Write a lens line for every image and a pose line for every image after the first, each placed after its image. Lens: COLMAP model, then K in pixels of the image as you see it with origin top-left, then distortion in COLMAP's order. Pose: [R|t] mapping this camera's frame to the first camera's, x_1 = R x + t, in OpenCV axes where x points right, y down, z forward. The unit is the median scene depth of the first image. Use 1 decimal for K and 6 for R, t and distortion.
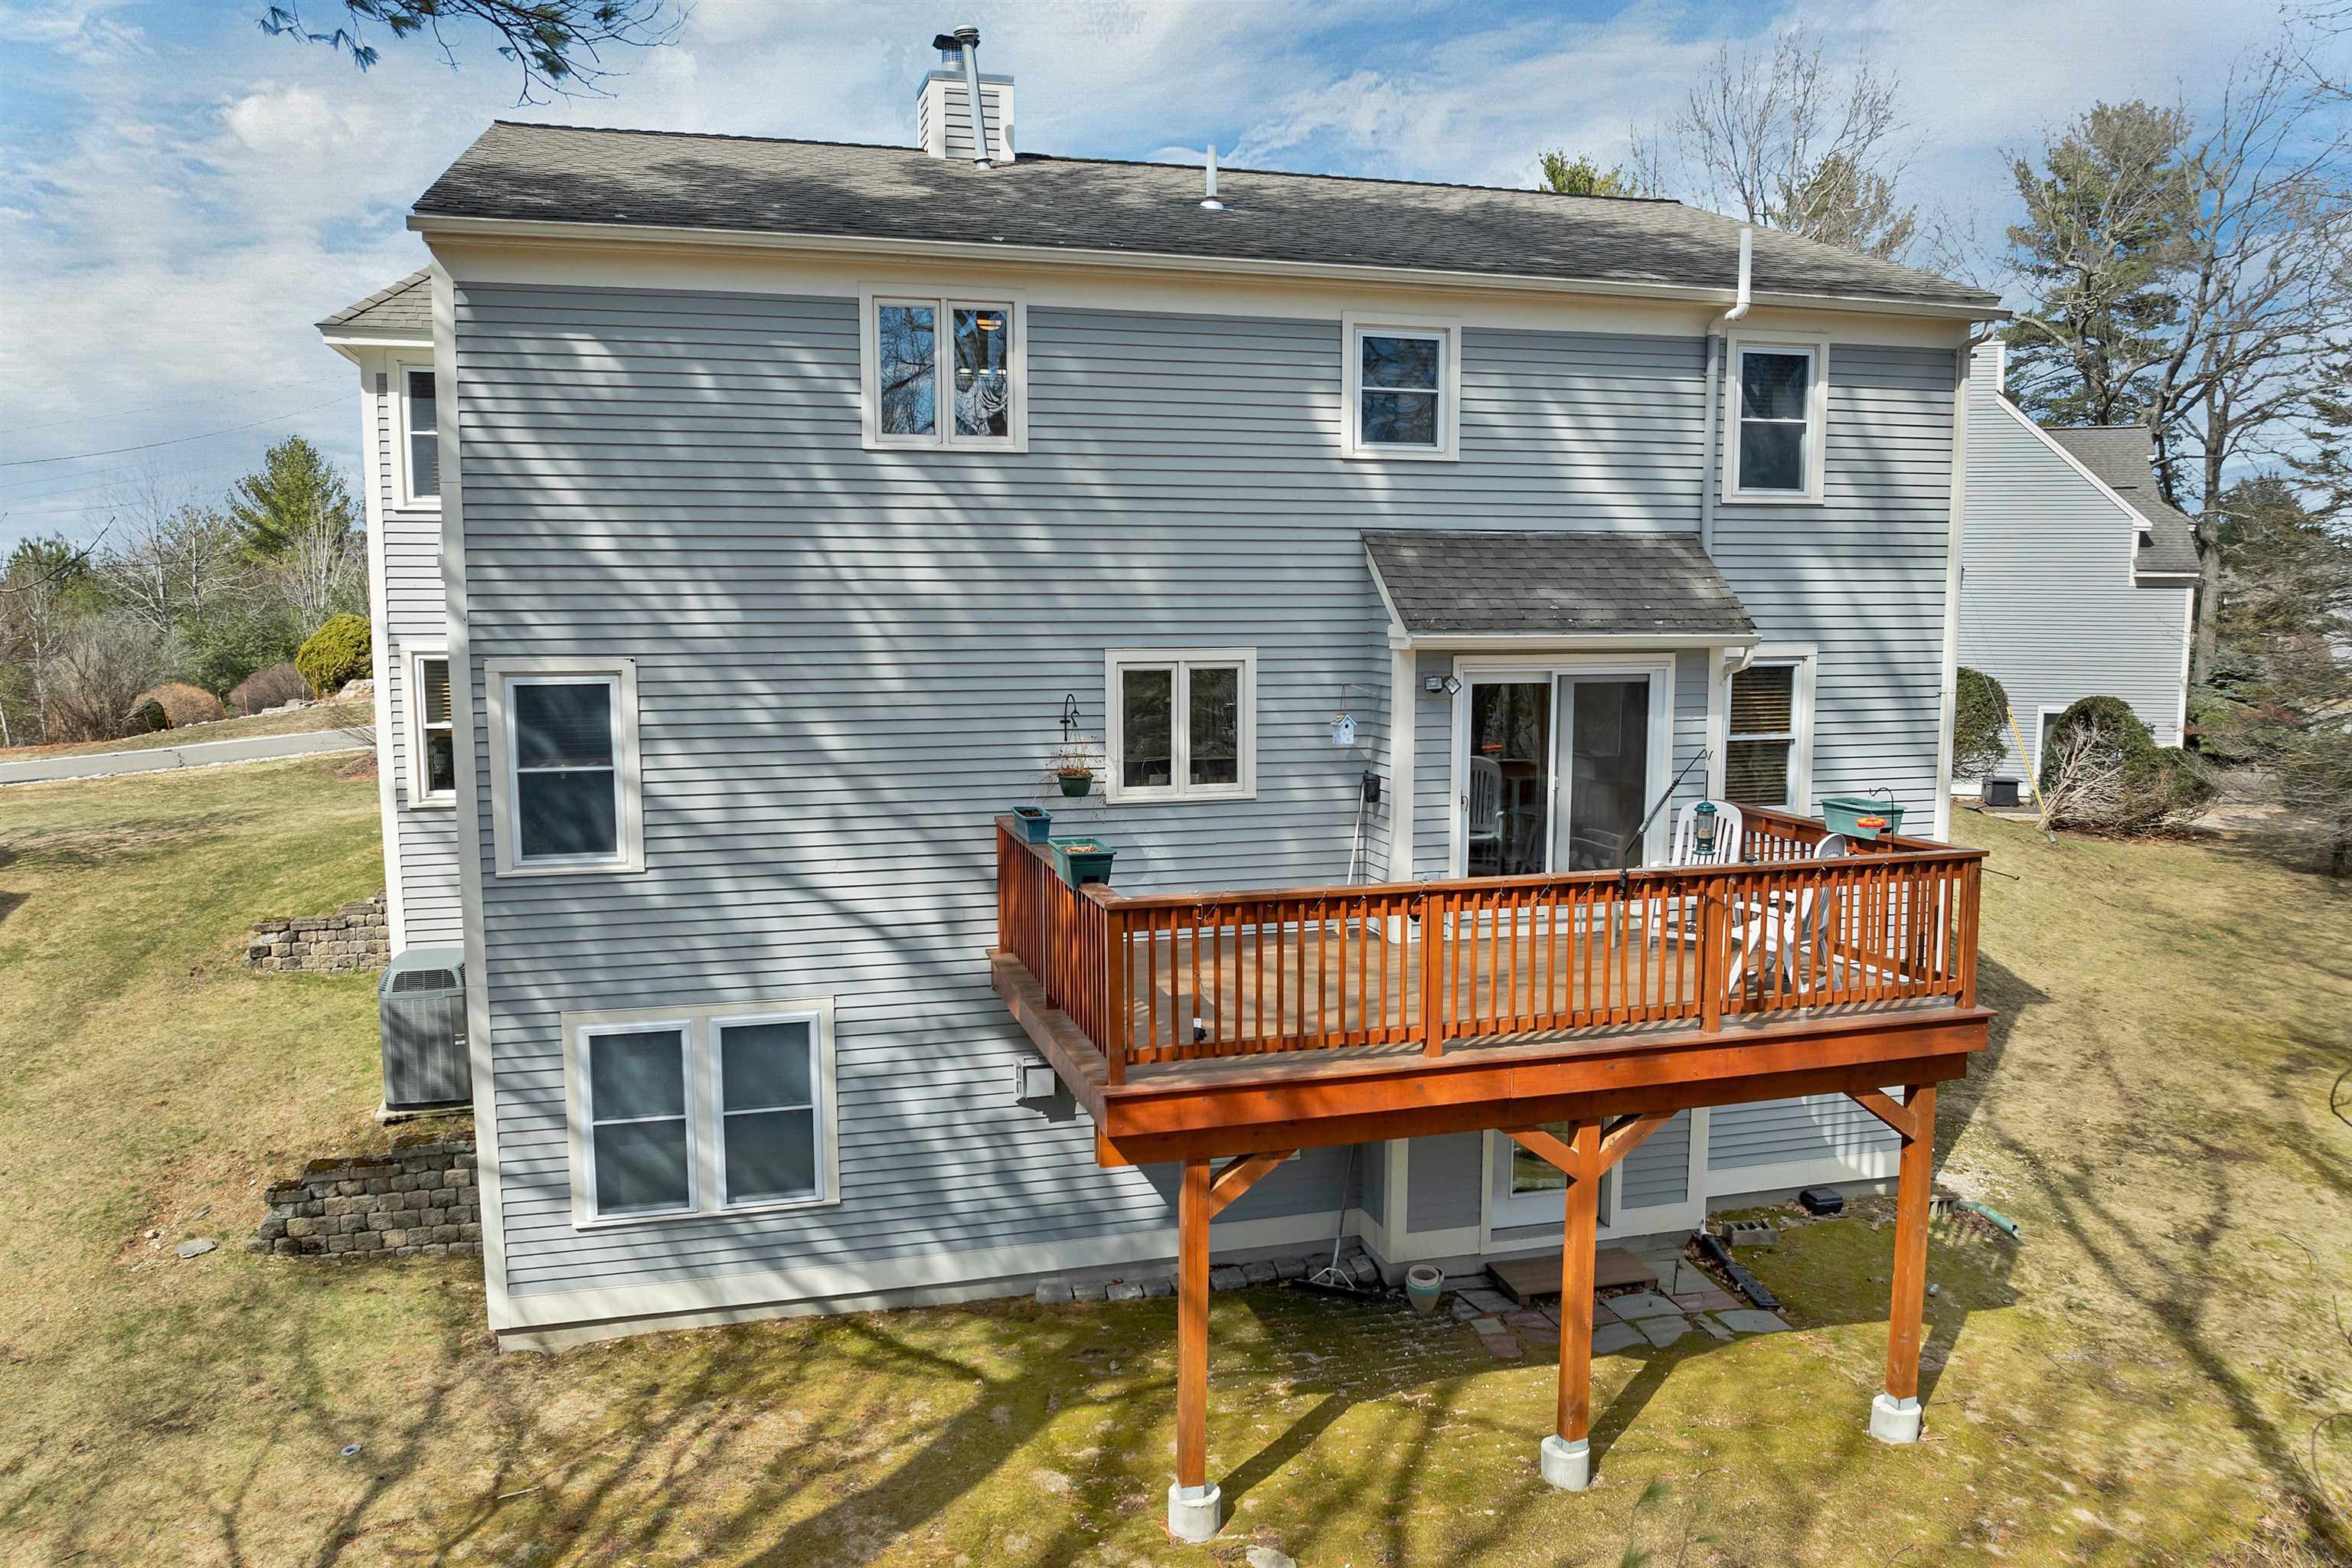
lens RADIAL K [[1687.4, 0, 1183.2], [0, 1687.4, 786.7], [0, 0, 1]] dist [-0.047881, 0.000271]
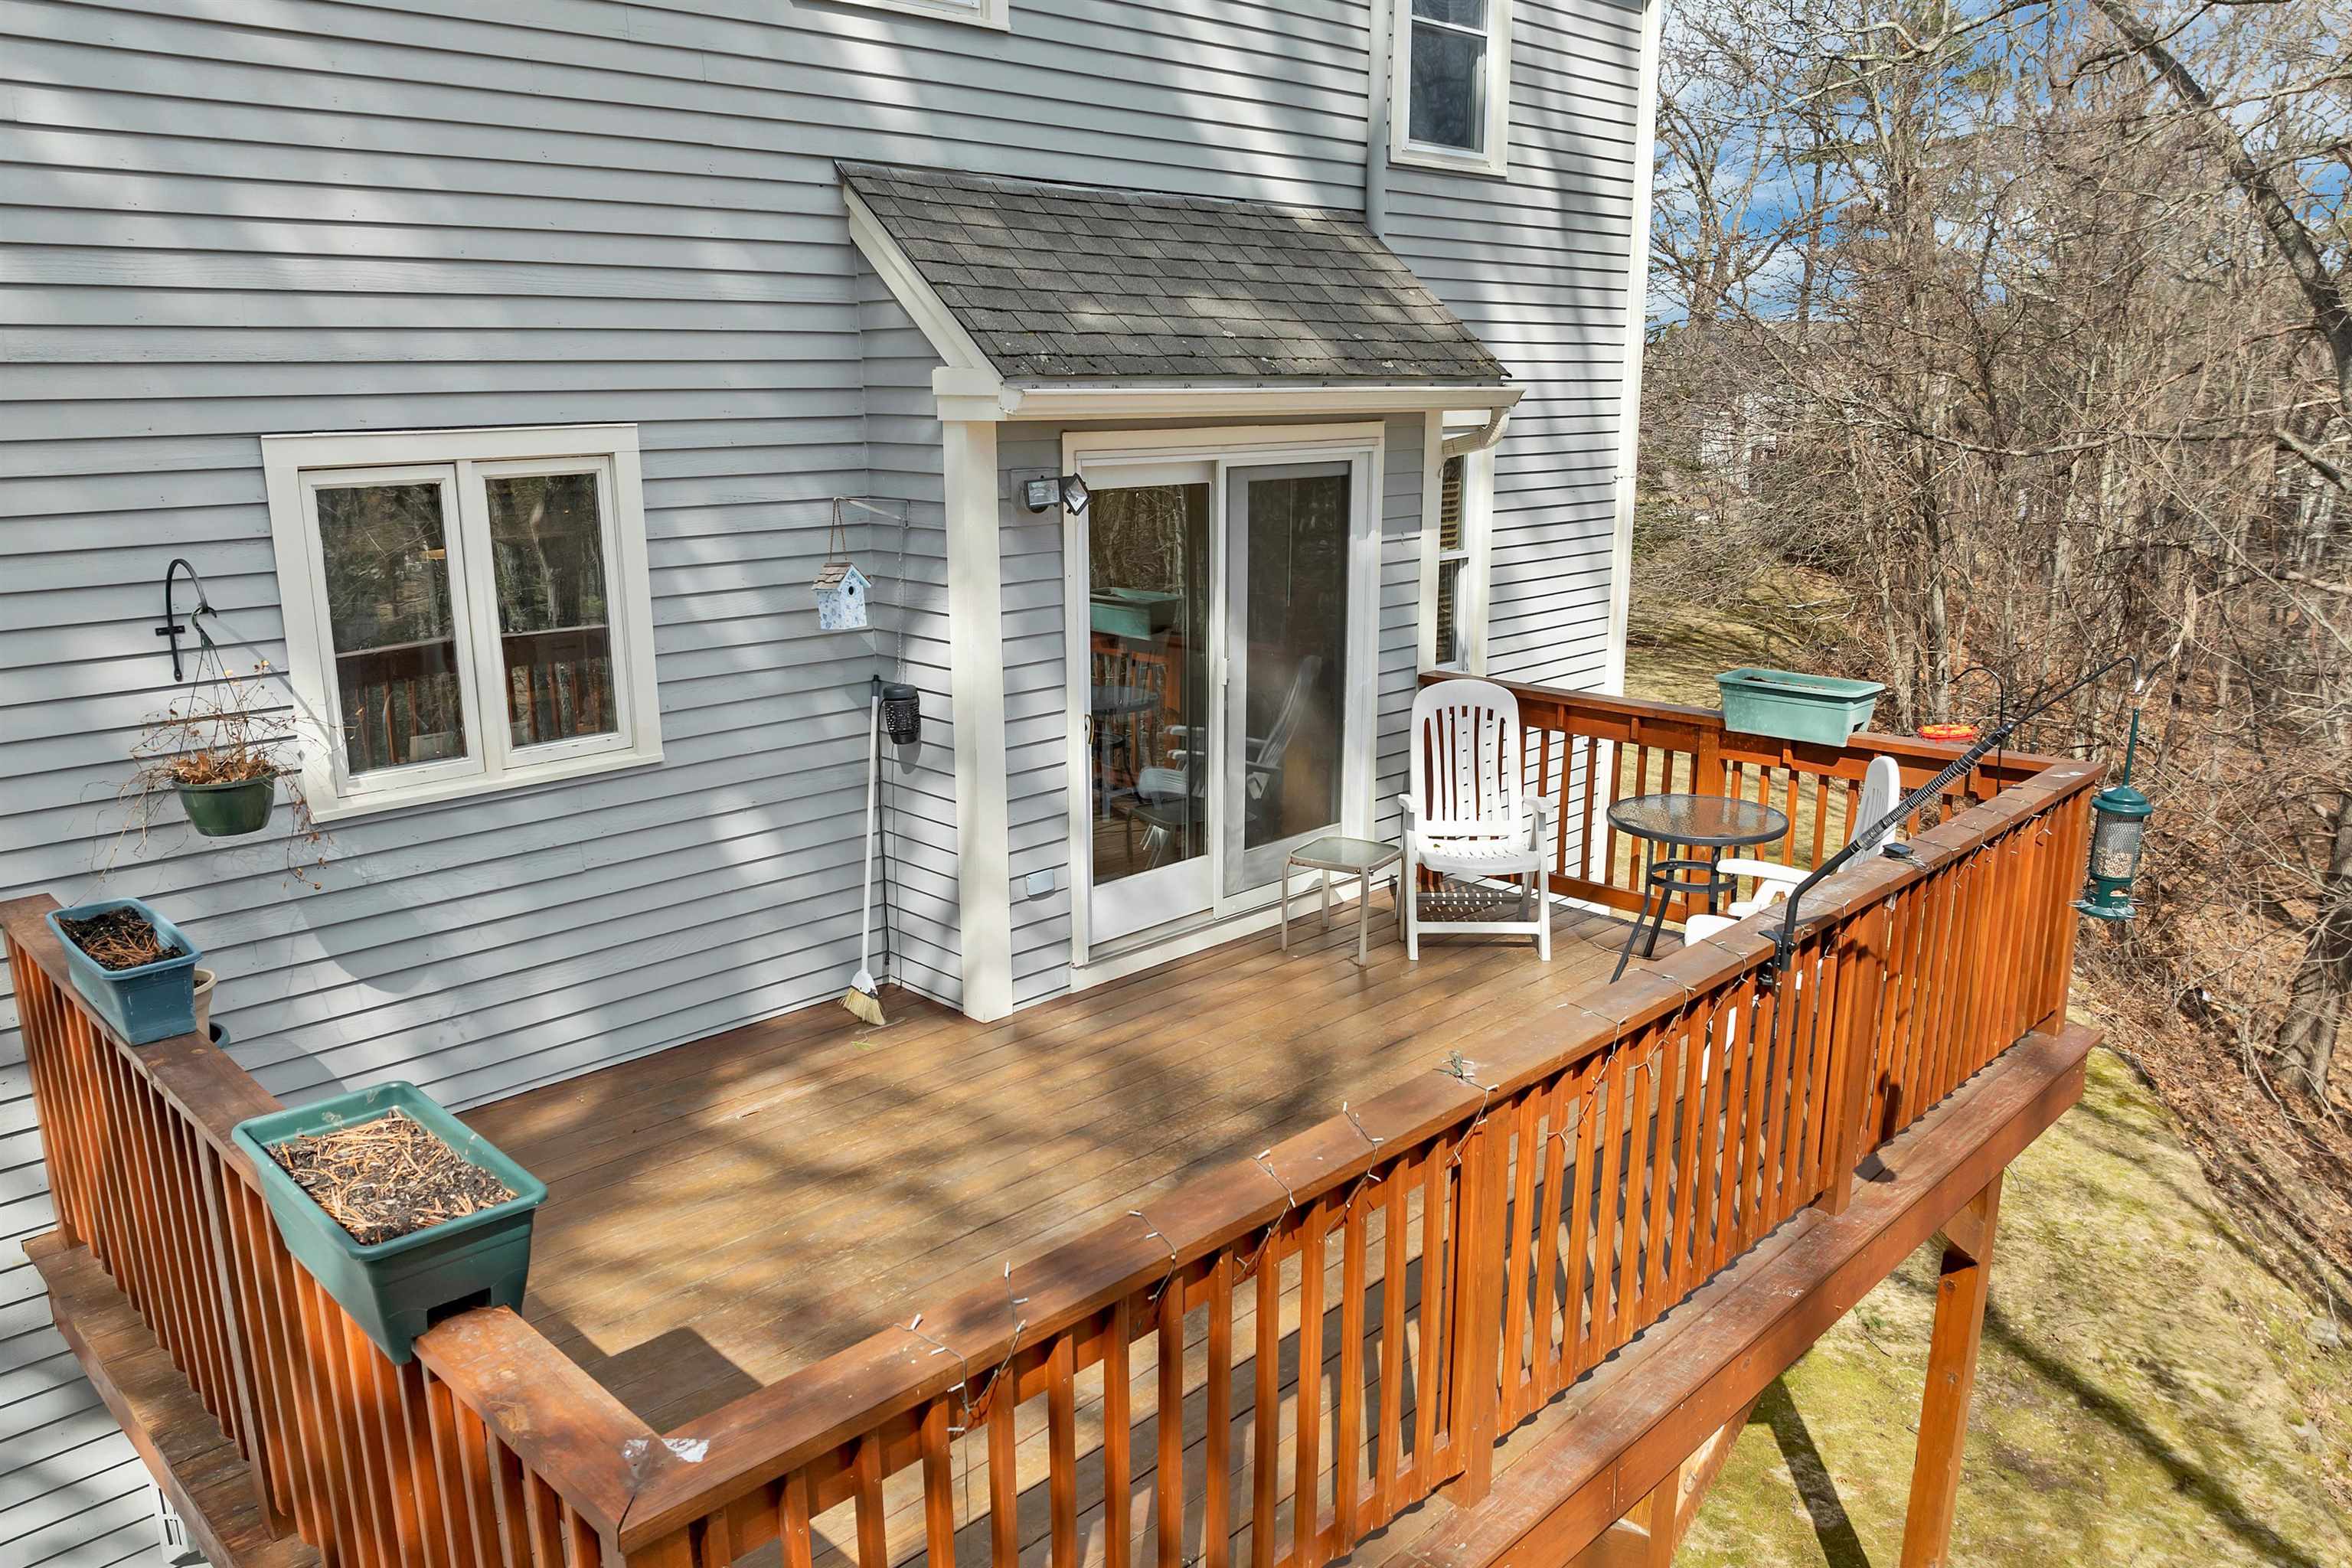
lens RADIAL K [[1687.4, 0, 1182.7], [0, 1687.4, 792.8], [0, 0, 1]] dist [-0.047881, 0.000271]
pose [[0.867082, -0.118688, 0.483819, -0.055682], [0.053636, 0.987800, 0.146197, -0.043539], [-0.495269, -0.100815, 0.862870, 0.543788]]
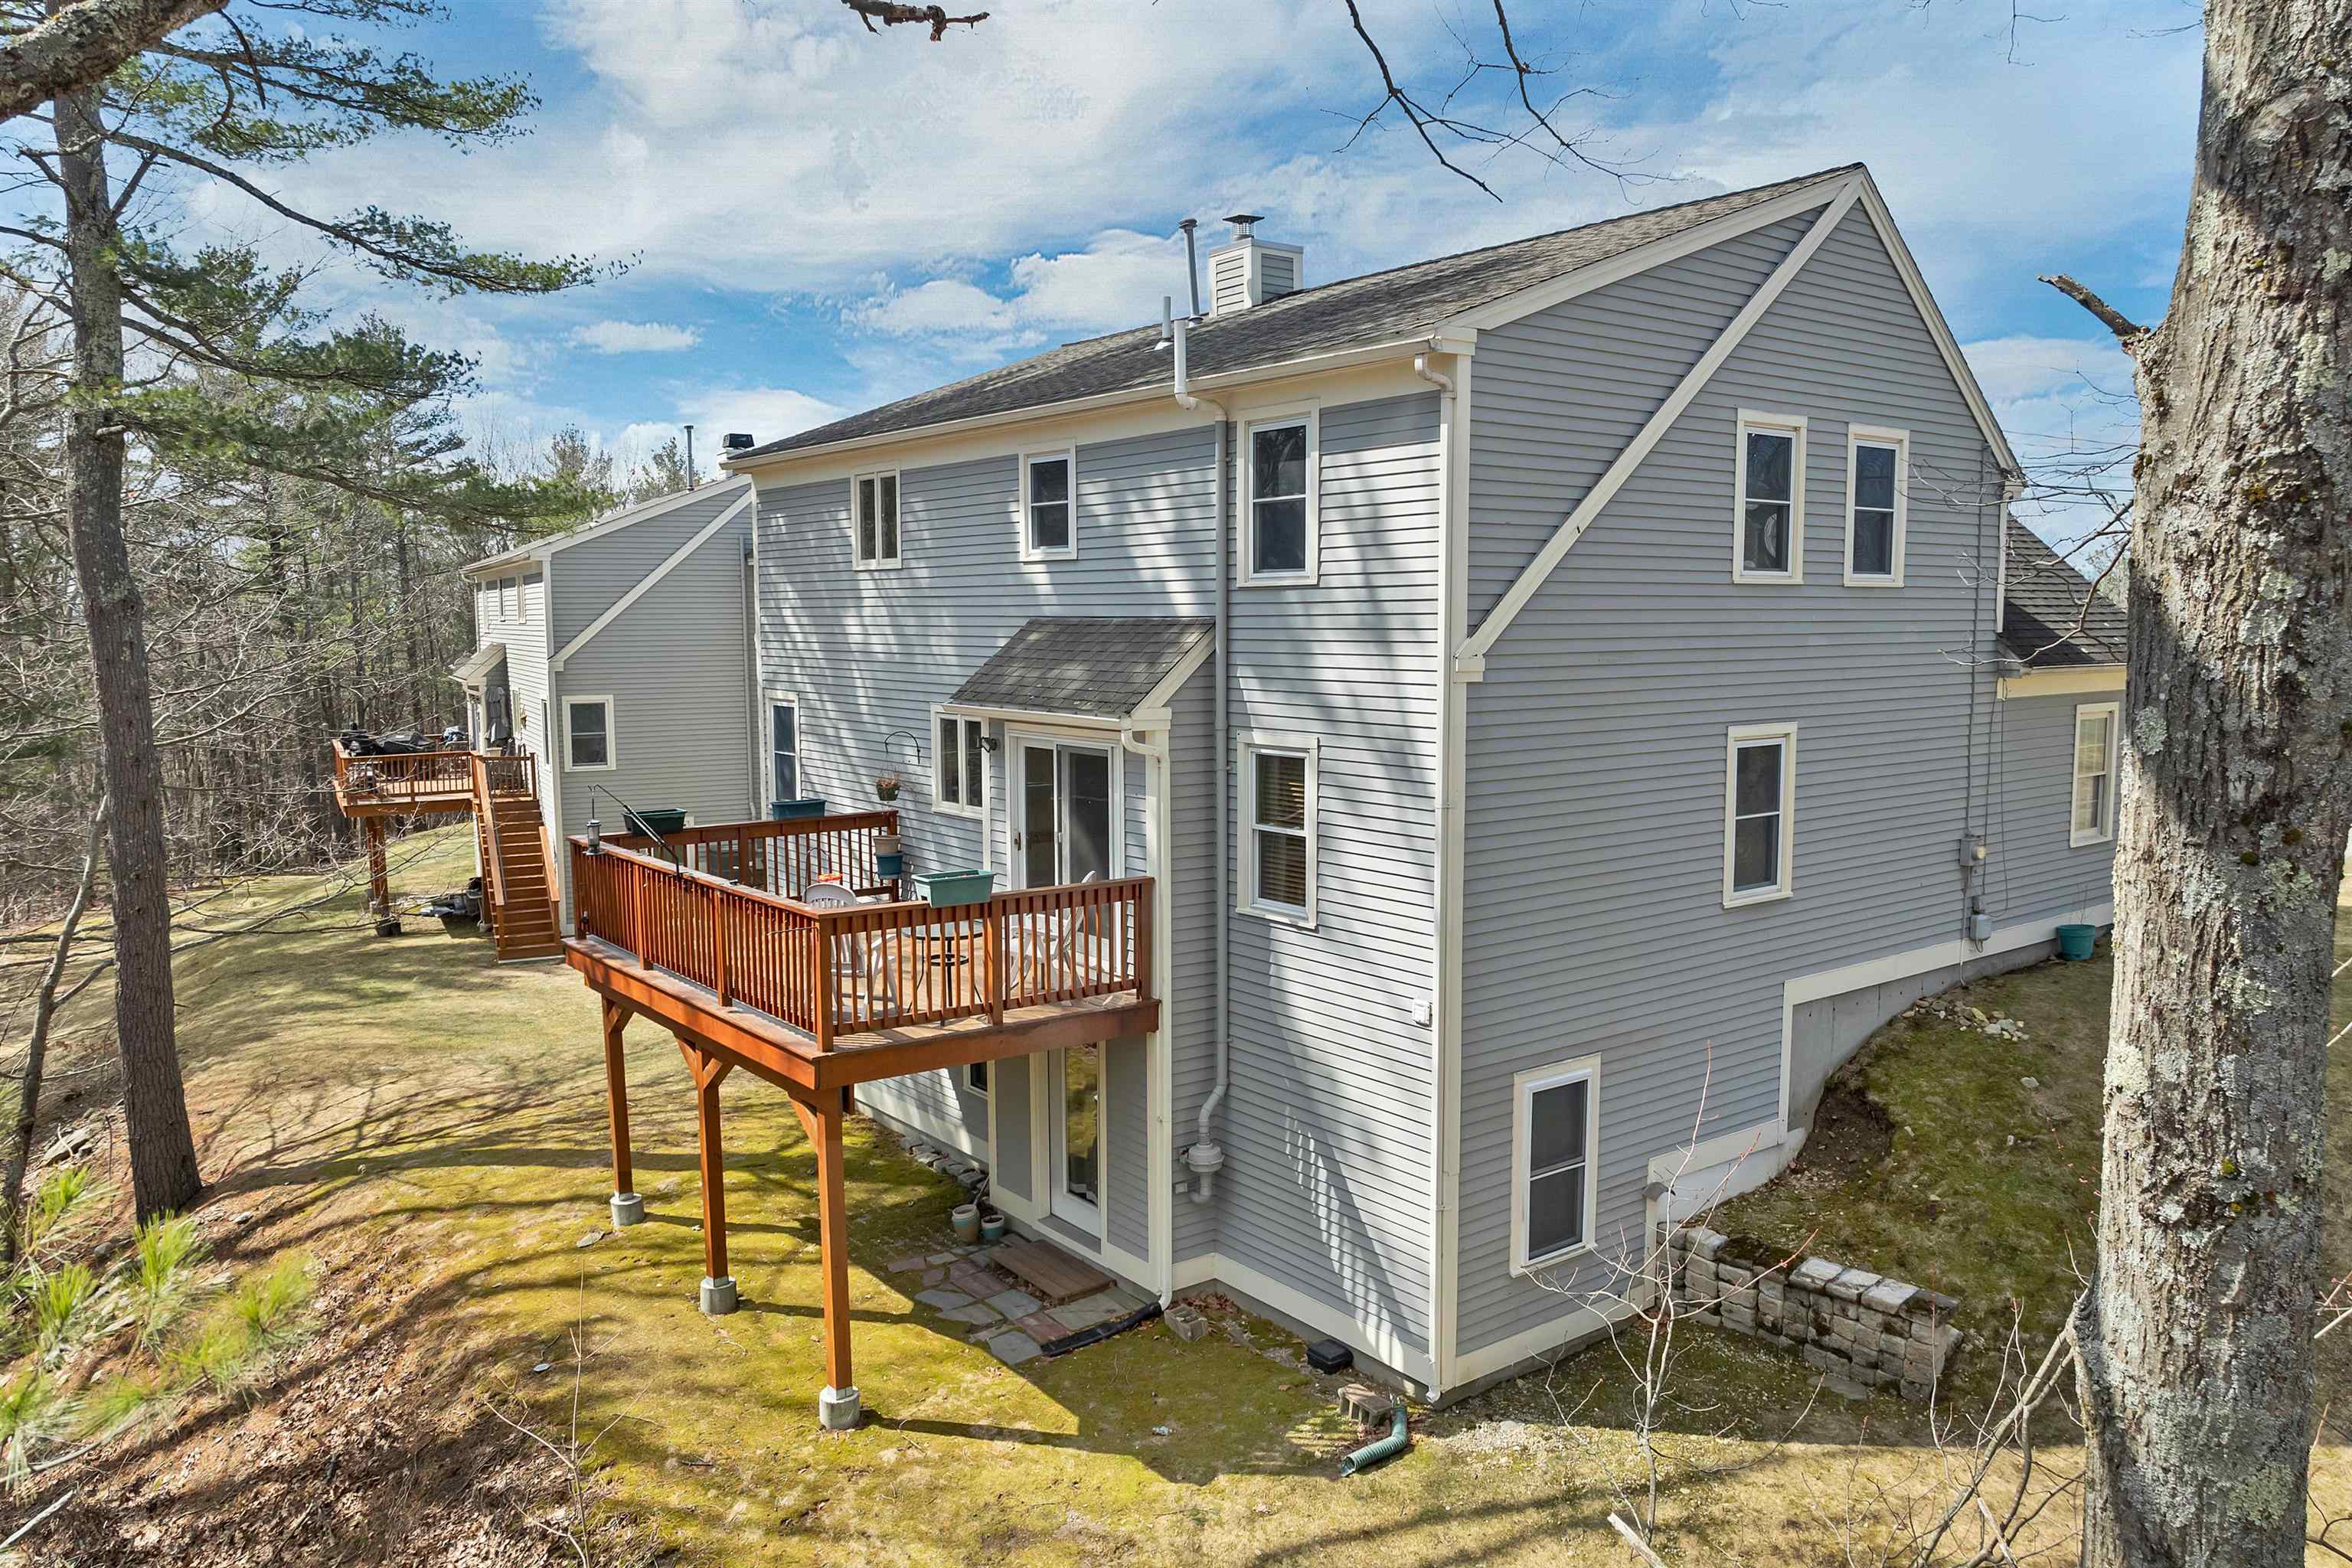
lens RADIAL K [[1687.4, 0, 1167.9], [0, 1687.4, 777.7], [0, 0, 1]] dist [-0.047881, 0.000271]
pose [[0.369193, 0.091232, -0.924864, 1.315821], [-0.107685, 0.992666, 0.054934, -0.114723], [0.923093, 0.079312, 0.376310, 0.636330]]
